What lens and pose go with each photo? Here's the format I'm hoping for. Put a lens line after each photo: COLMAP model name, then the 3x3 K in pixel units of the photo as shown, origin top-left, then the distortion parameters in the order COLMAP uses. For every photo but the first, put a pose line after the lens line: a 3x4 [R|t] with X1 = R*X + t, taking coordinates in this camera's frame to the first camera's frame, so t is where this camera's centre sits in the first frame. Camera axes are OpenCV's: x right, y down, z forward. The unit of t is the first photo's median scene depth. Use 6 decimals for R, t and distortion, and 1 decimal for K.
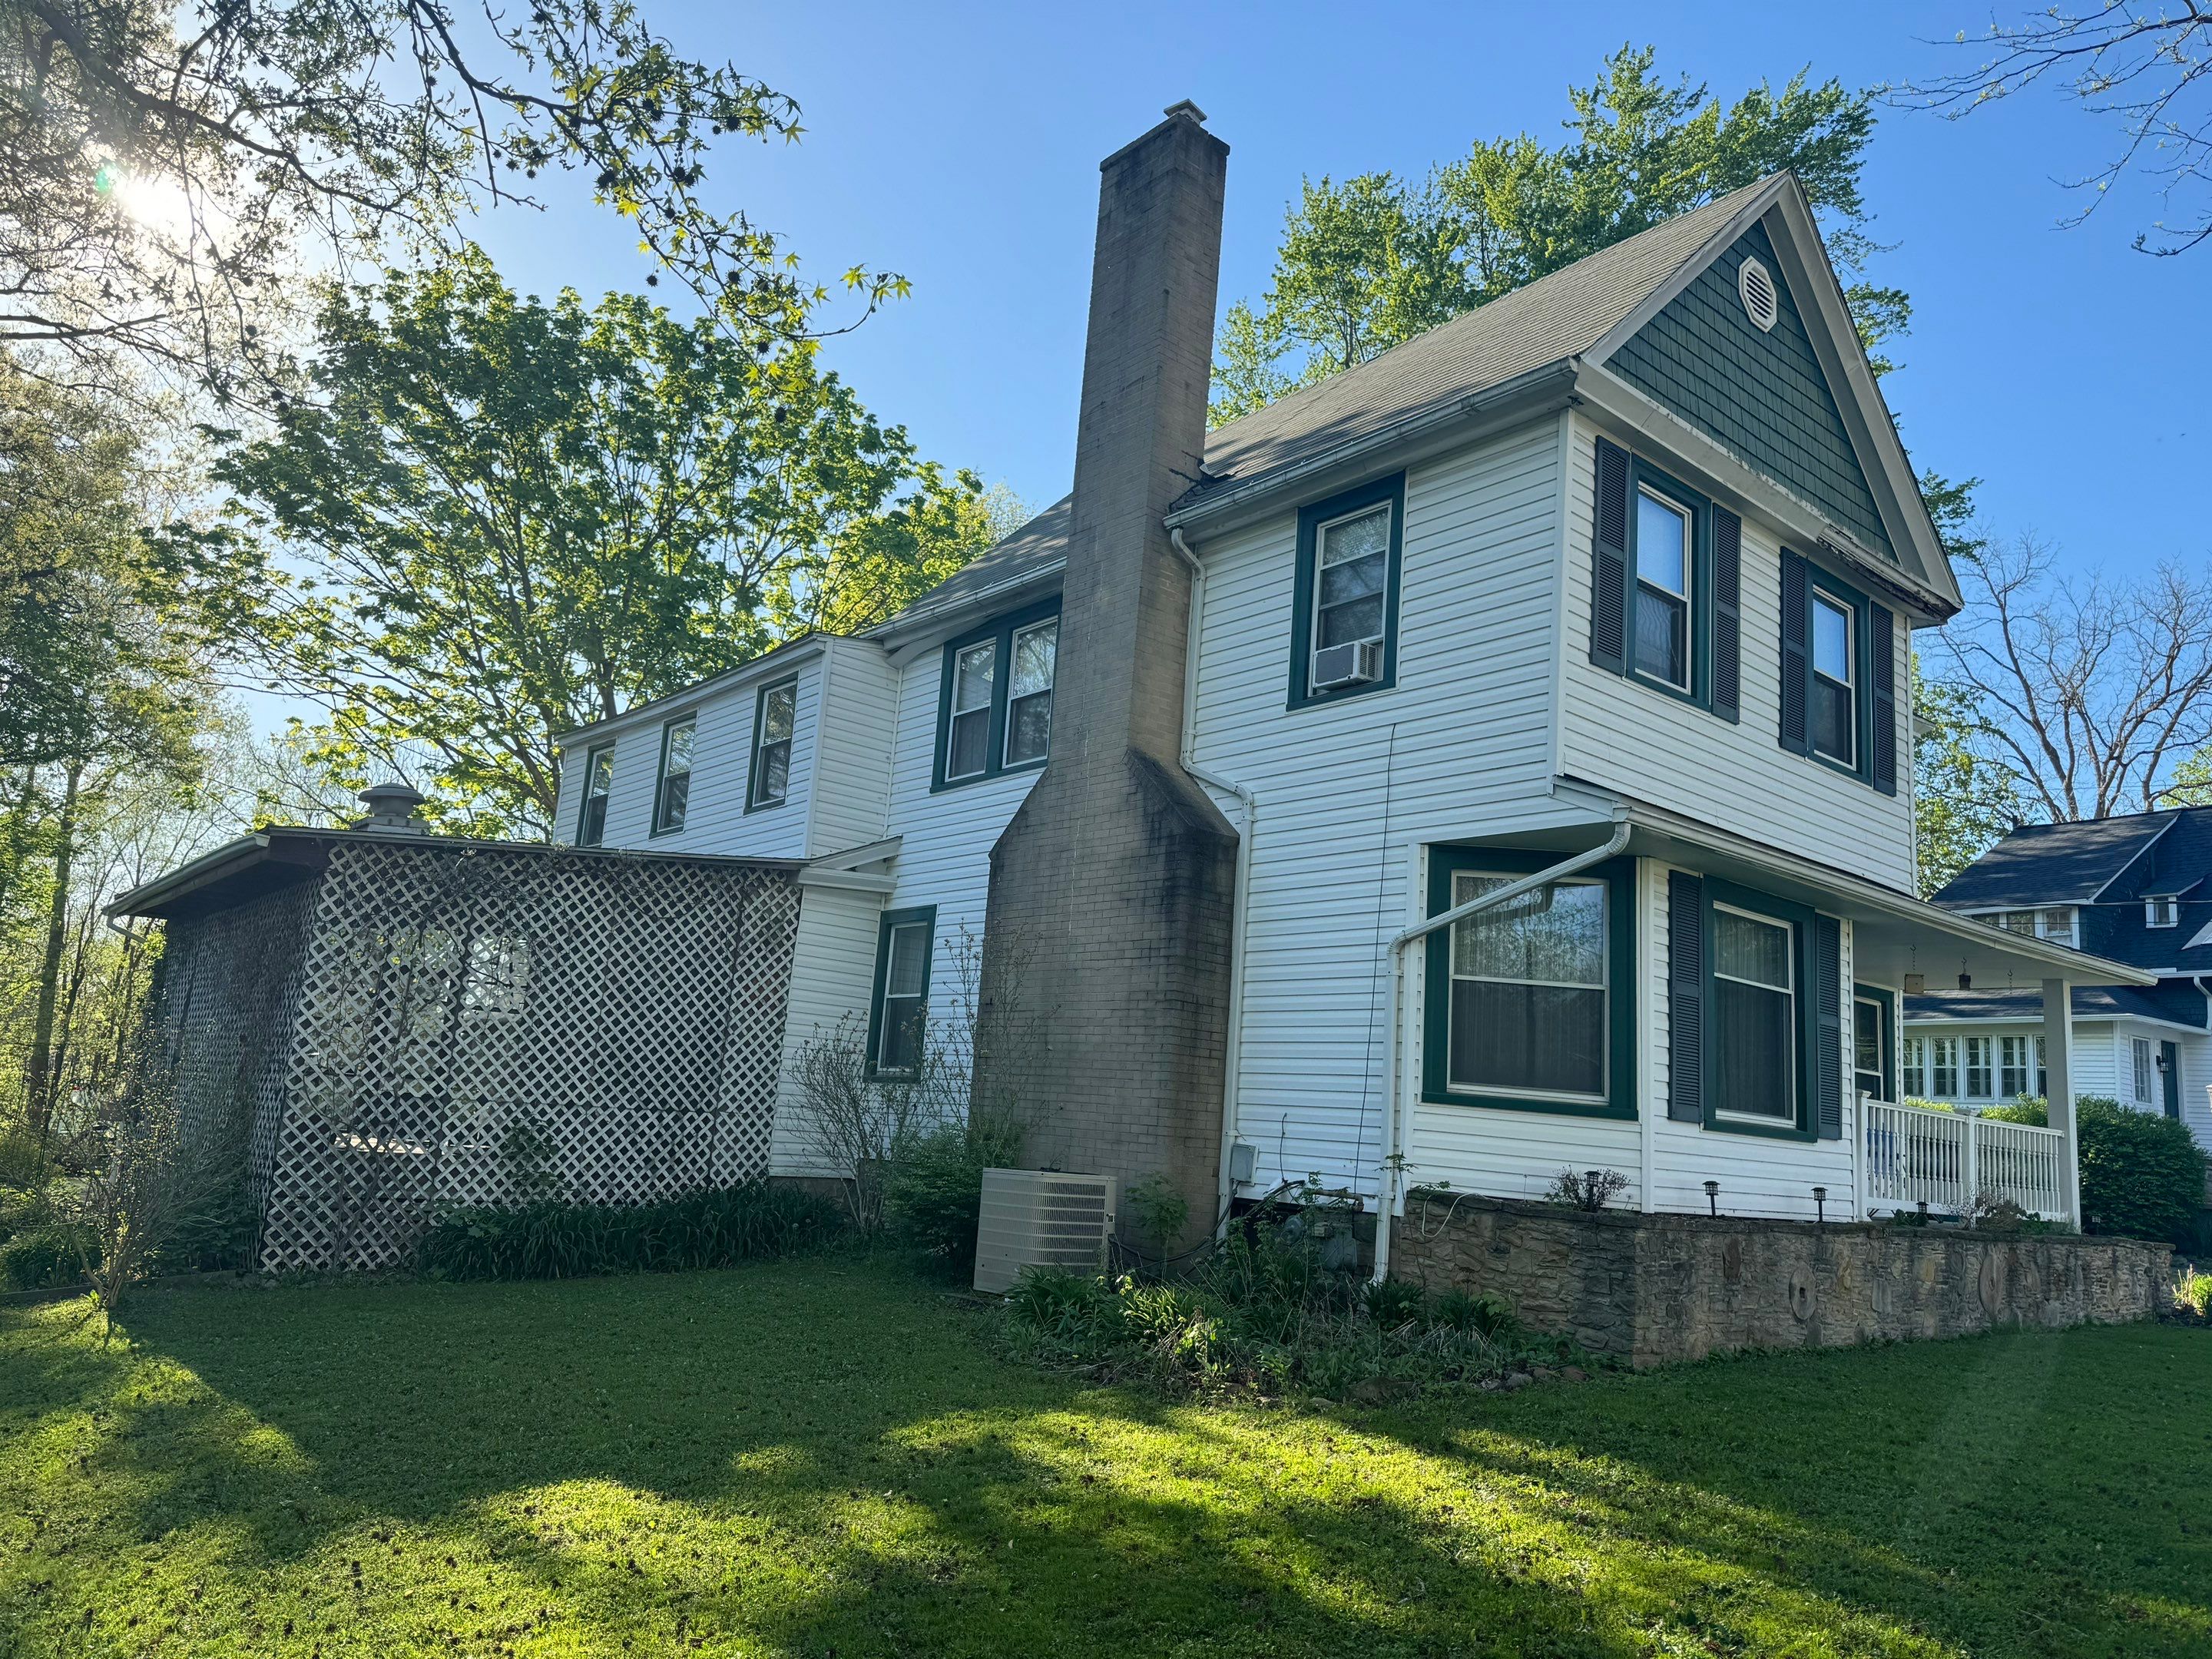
lens RADIAL K [[1552.4, 0, 1106.0], [0, 1552.4, 829.5], [0, 0, 1]] dist [0.011091, -0.000556]
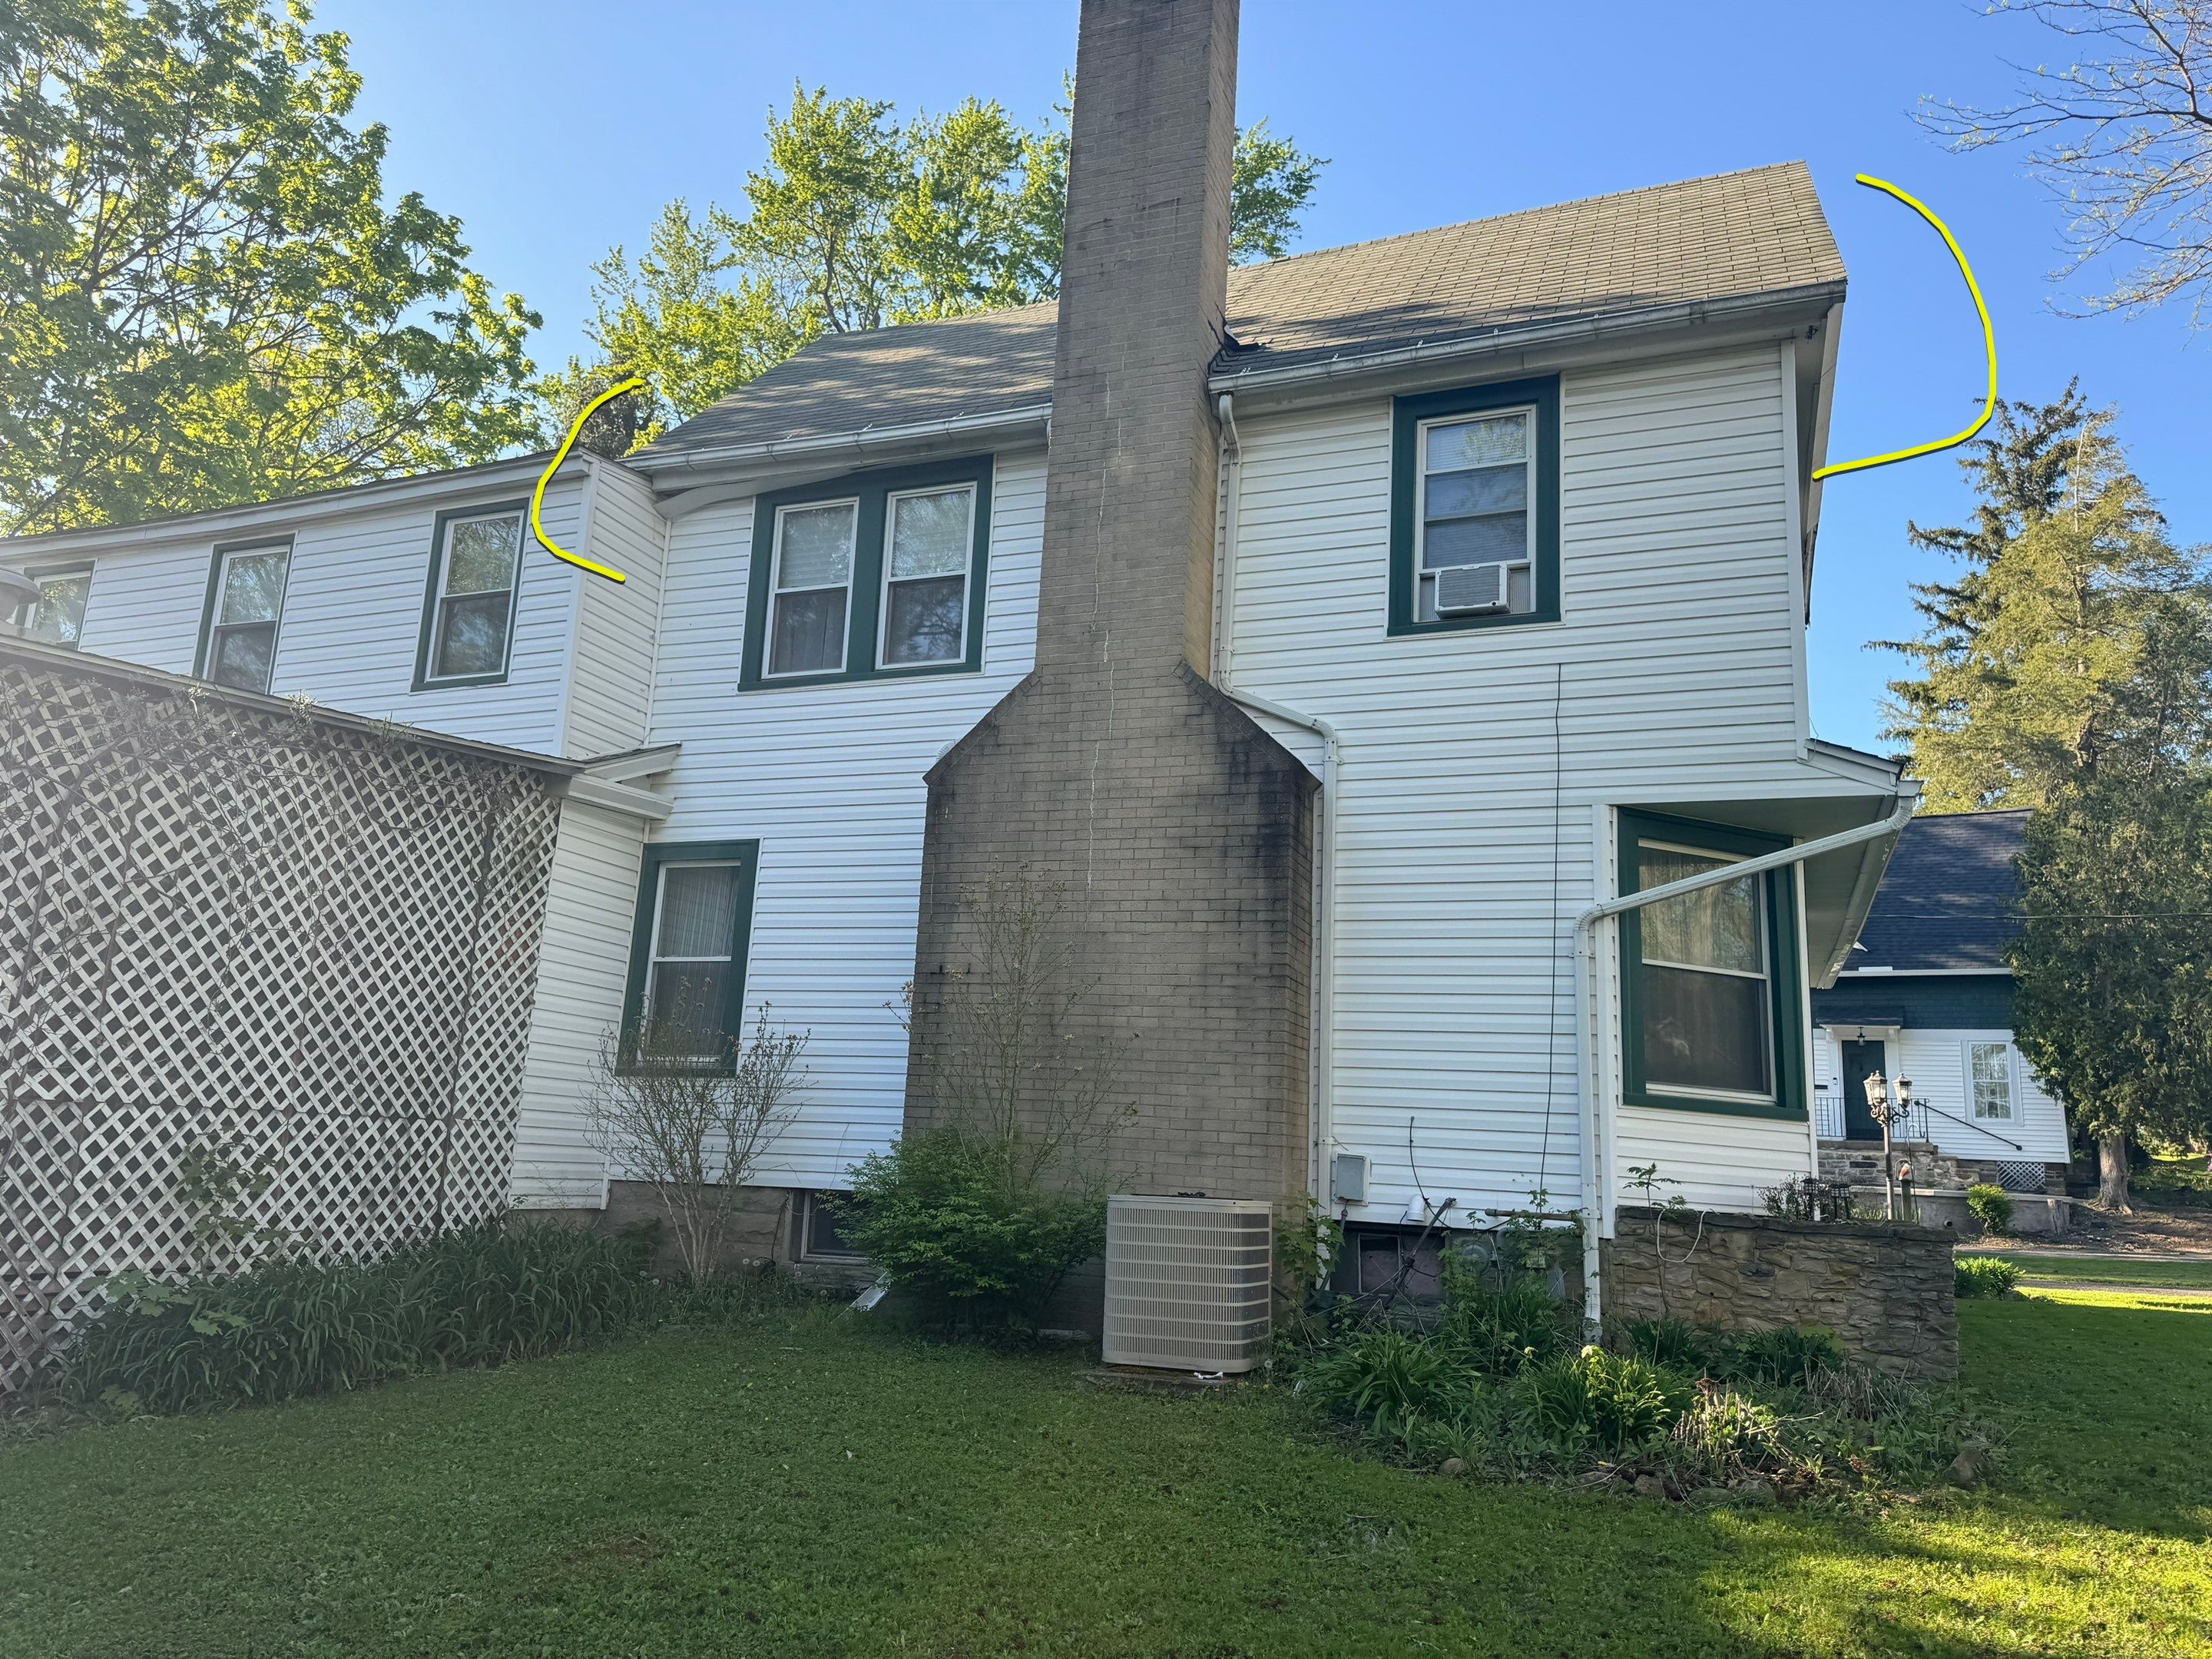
lens RADIAL K [[1604.9, 0, 1106.0], [0, 1604.9, 829.5], [0, 0, 1]] dist [-0.007262, 0.035128]
pose [[0.883603, 0.076178, 0.461999, -0.347530], [-0.080403, 0.996706, -0.010569, 0.041830], [-0.461282, -0.027807, 0.886818, 0.260202]]
